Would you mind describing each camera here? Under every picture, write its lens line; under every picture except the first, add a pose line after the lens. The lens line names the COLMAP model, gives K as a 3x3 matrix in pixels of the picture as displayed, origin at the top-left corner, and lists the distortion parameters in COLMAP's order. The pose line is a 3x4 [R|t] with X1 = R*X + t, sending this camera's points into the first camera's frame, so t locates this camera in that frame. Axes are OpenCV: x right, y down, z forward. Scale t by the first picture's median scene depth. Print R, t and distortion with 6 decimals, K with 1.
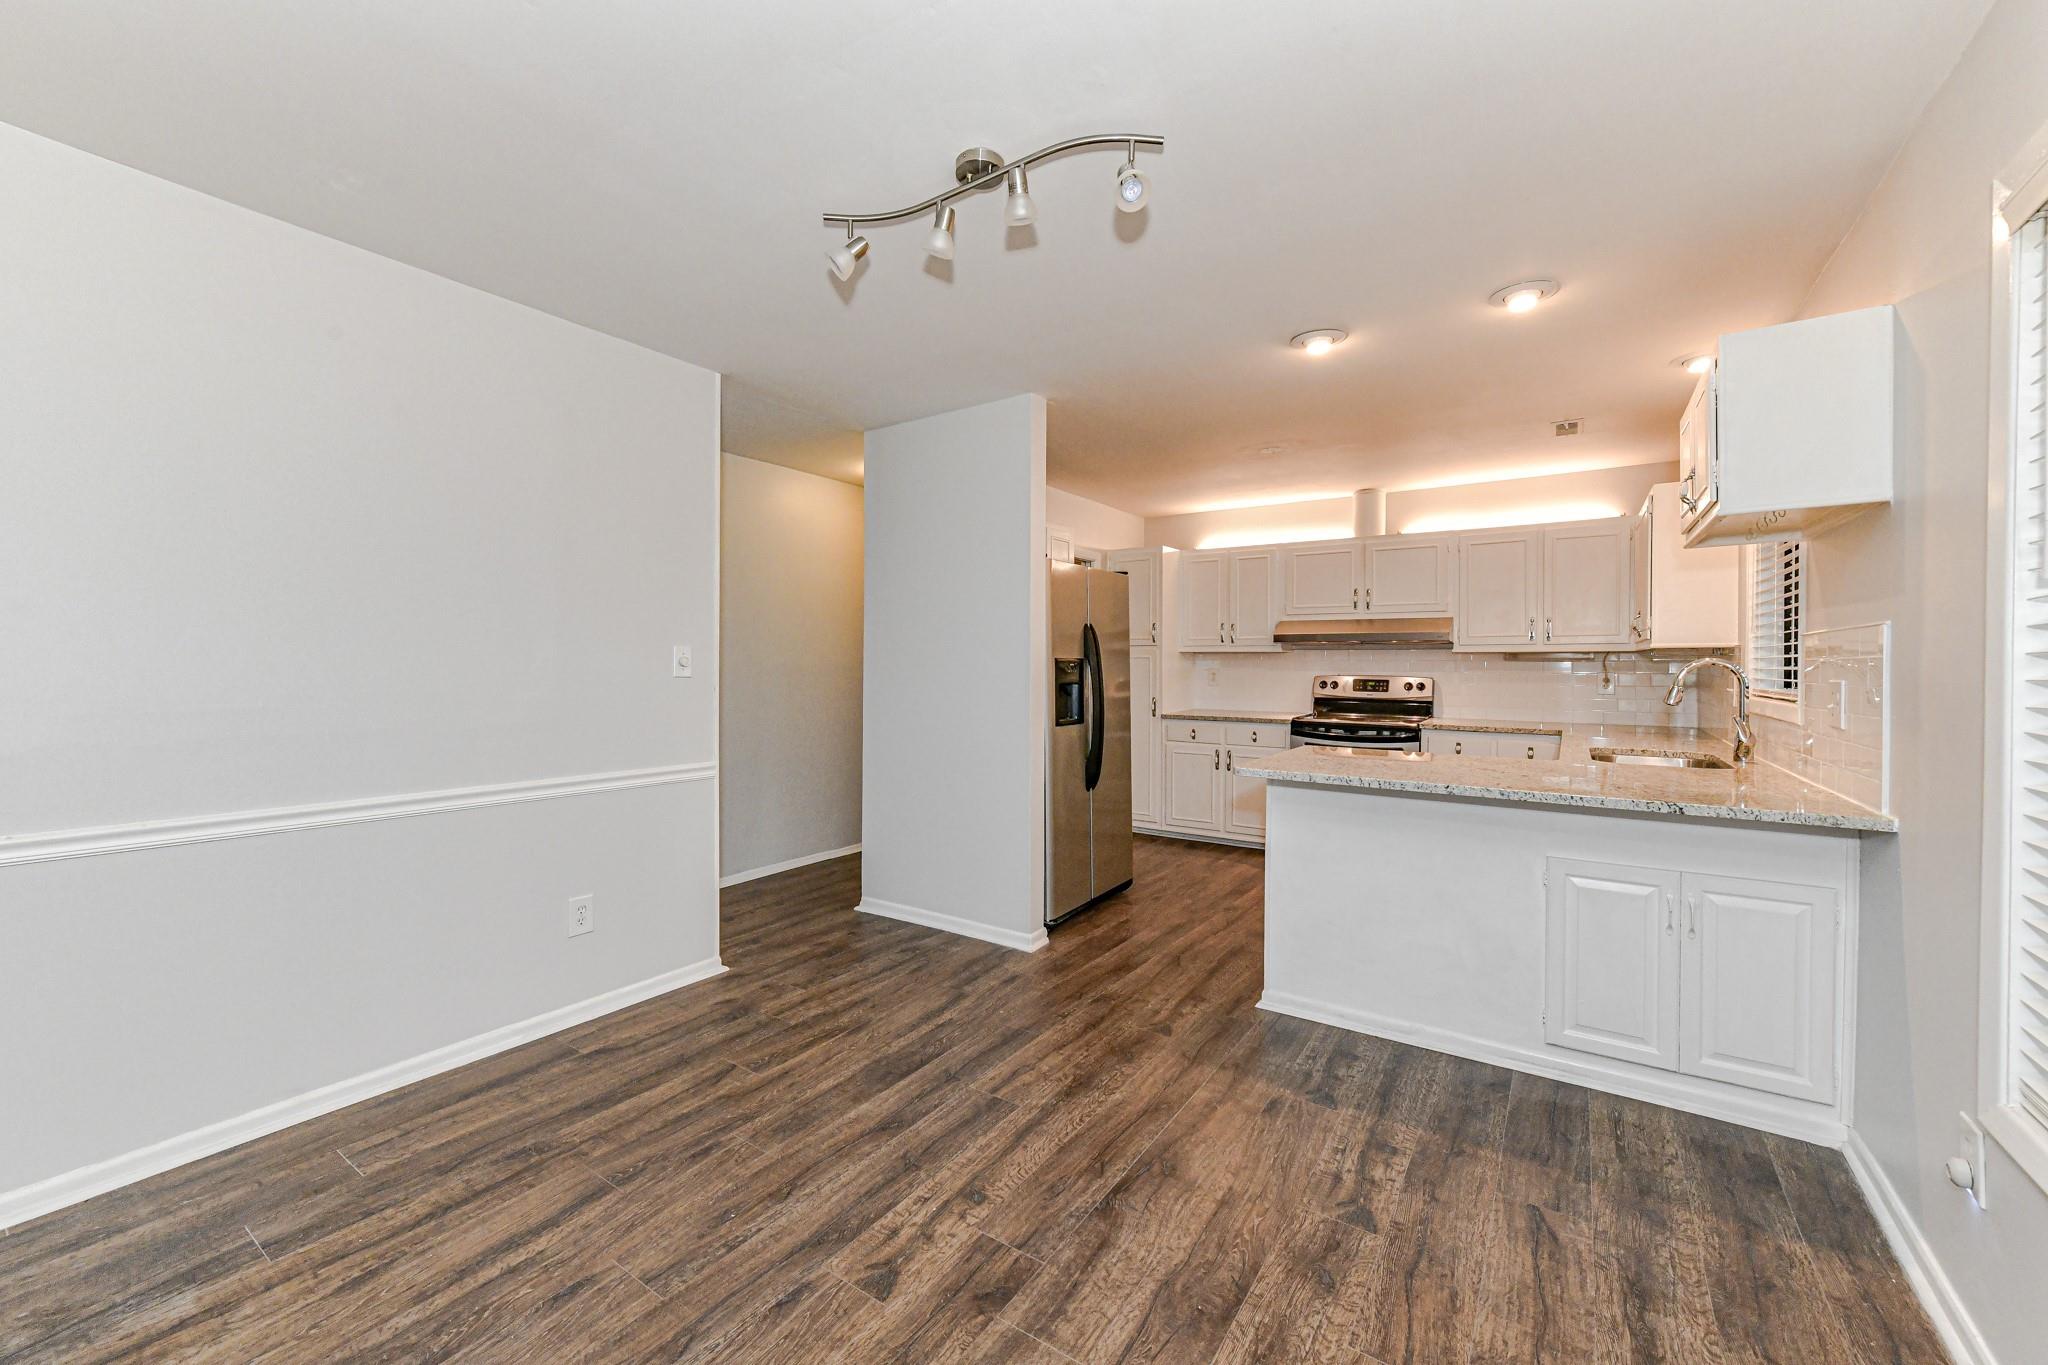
lens RADIAL K [[810.8, 0, 998.3], [0, 810.8, 639.0], [0, 0, 1]] dist [0.006855, -0.000287]
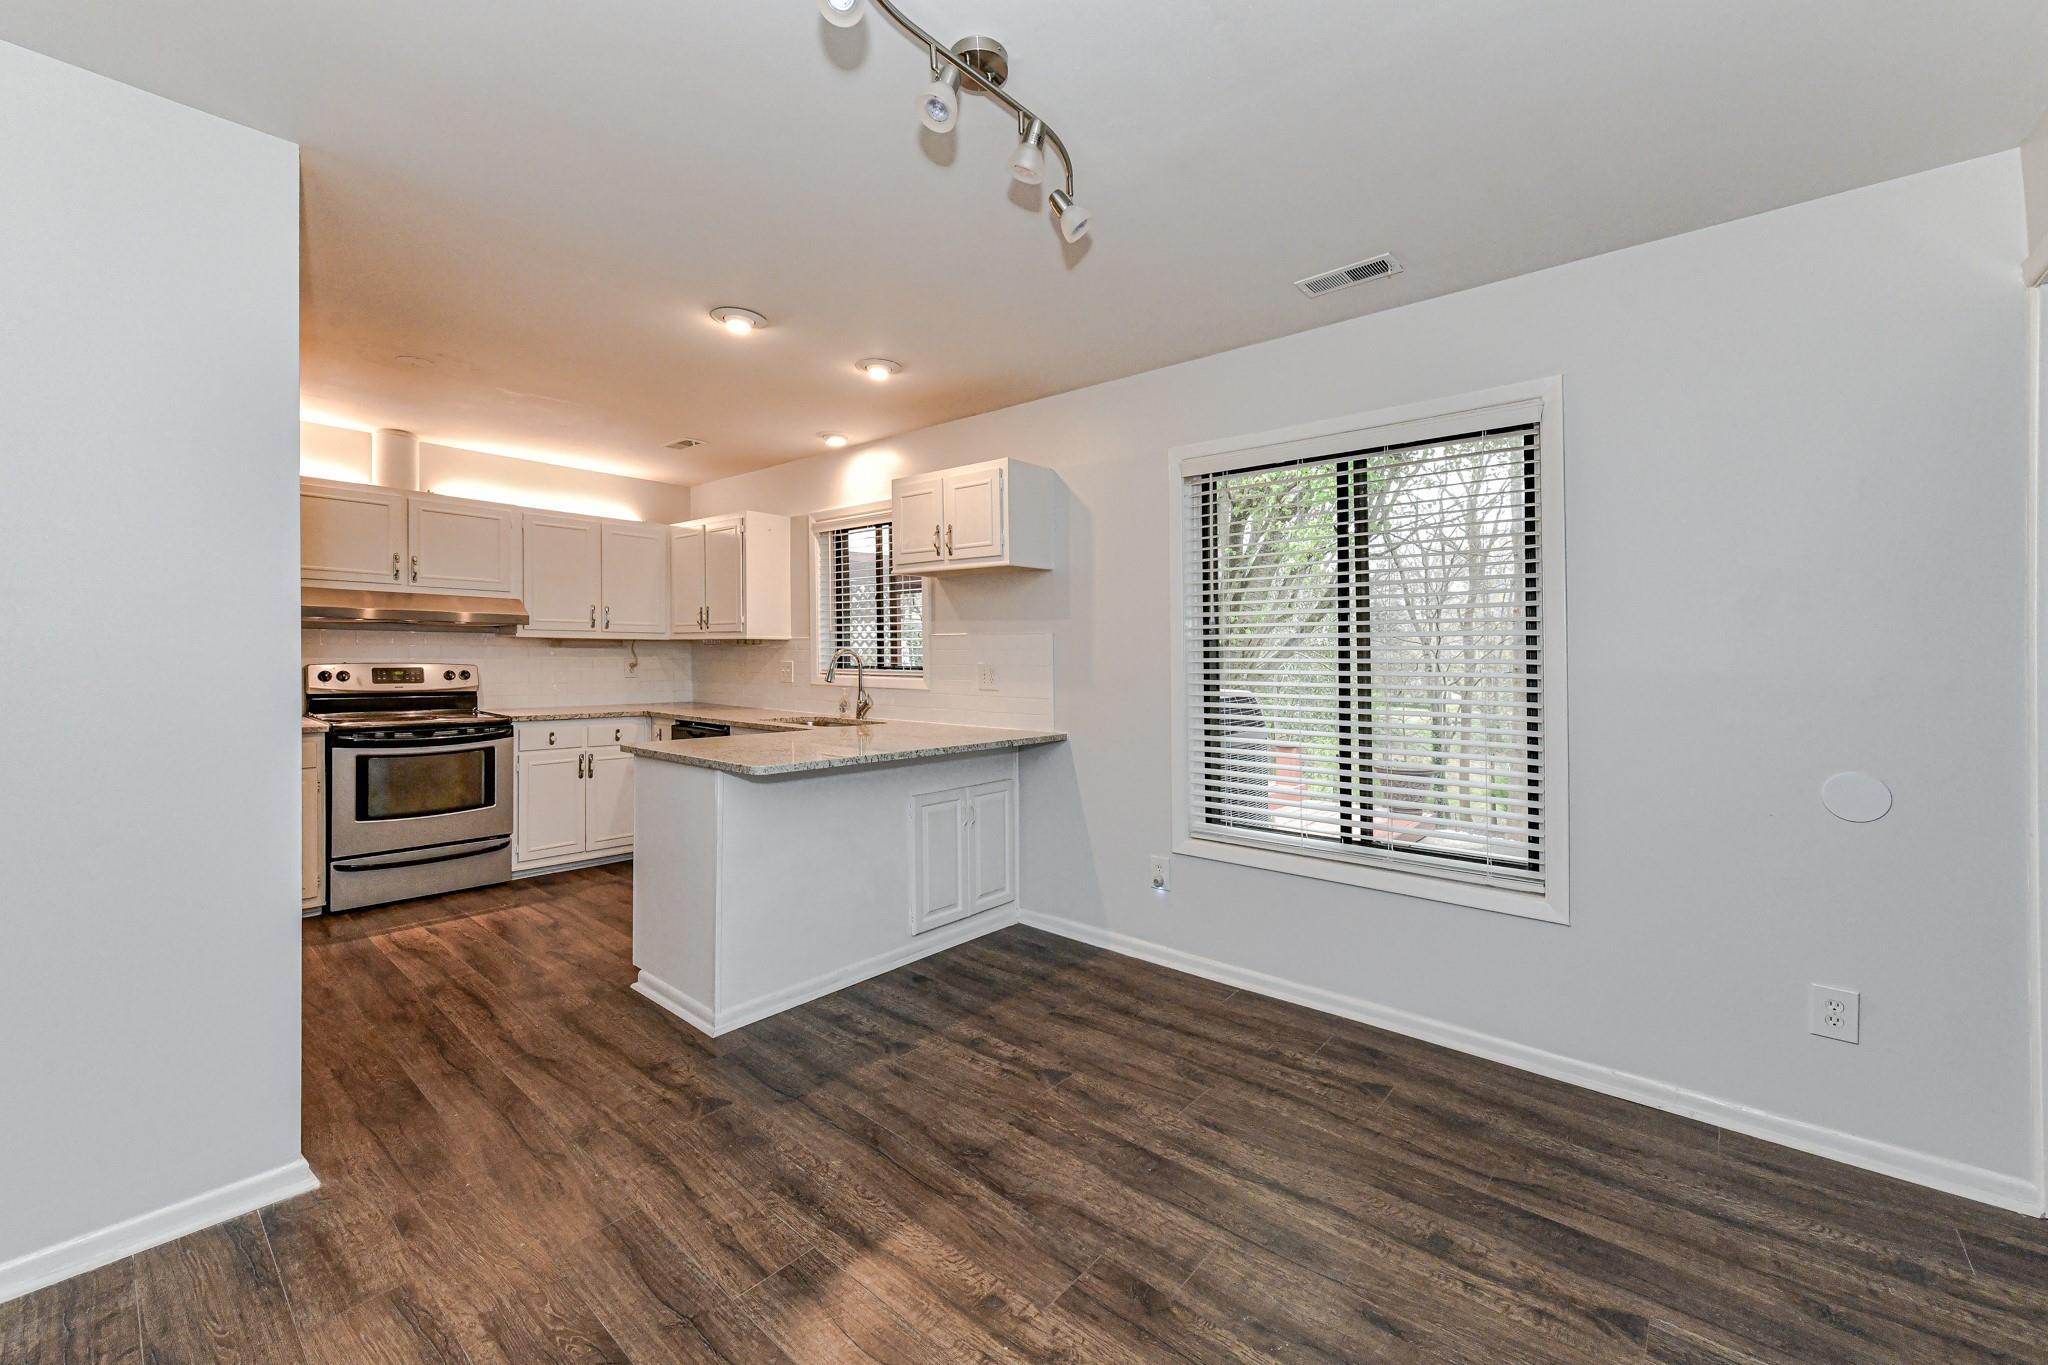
lens RADIAL K [[831.6, 0, 1022.2], [0, 831.6, 610.6], [0, 0, 1]] dist [0.002729, 0.000062]
pose [[0.083617, 0.051157, 0.995184, -0.424297], [-0.038207, 0.998112, -0.048097, 0.012360], [-0.995765, -0.034001, 0.085414, 0.435342]]
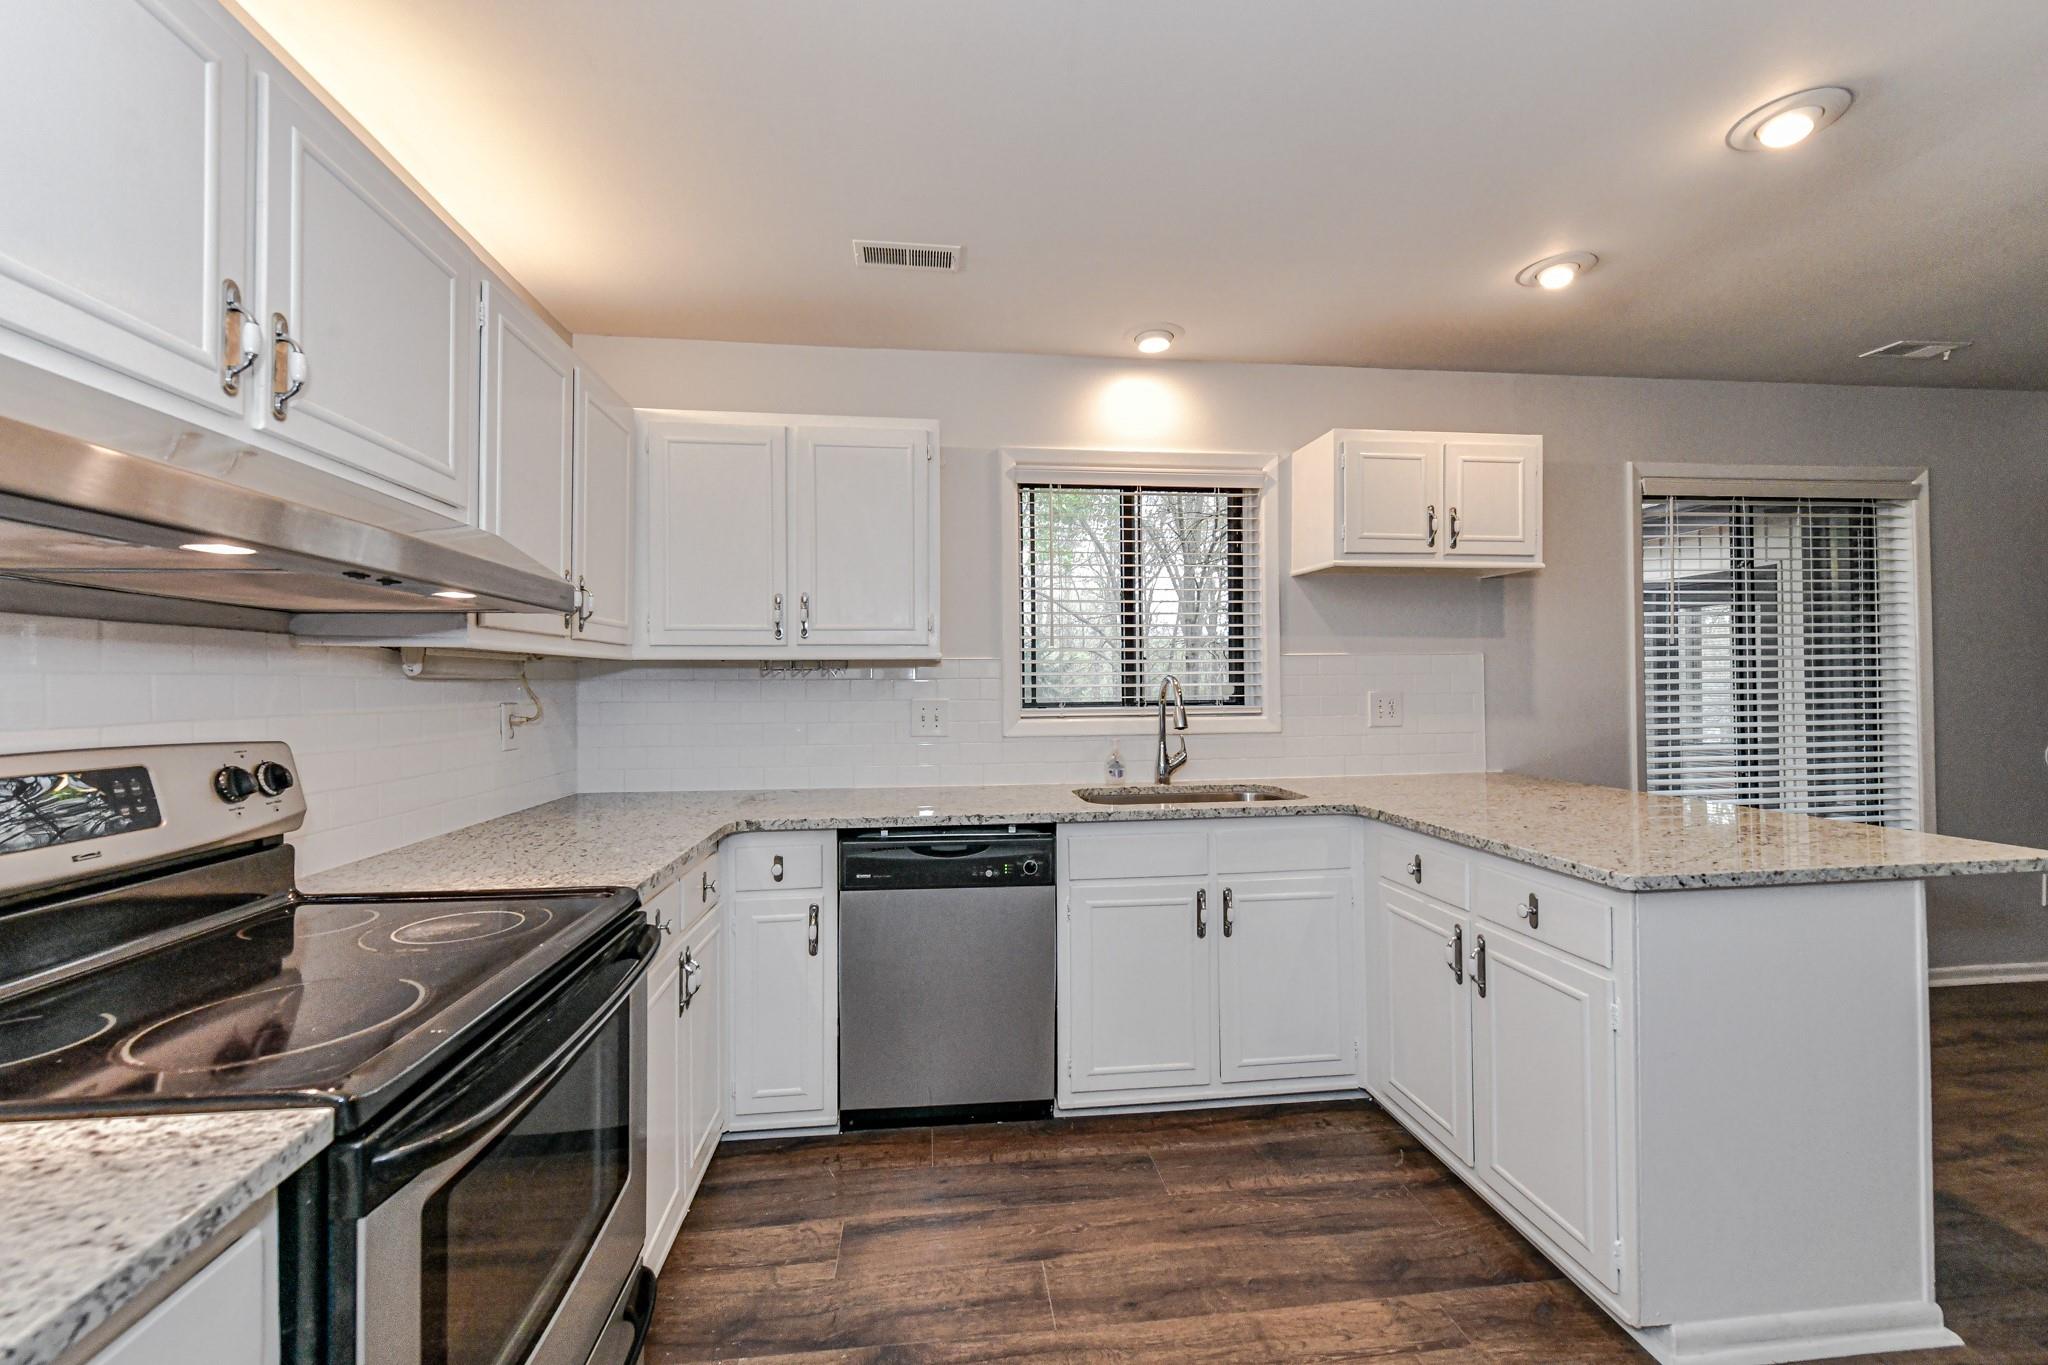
lens RADIAL K [[811.5, 0, 1015.2], [0, 811.5, 674.9], [0, 0, 1]] dist [0.008467, -0.000378]
pose [[-0.674424, 0.014261, 0.738207, 0.250338], [-0.014155, 0.999380, -0.032239, 0.042690], [-0.738209, -0.032192, -0.673803, 1.320676]]
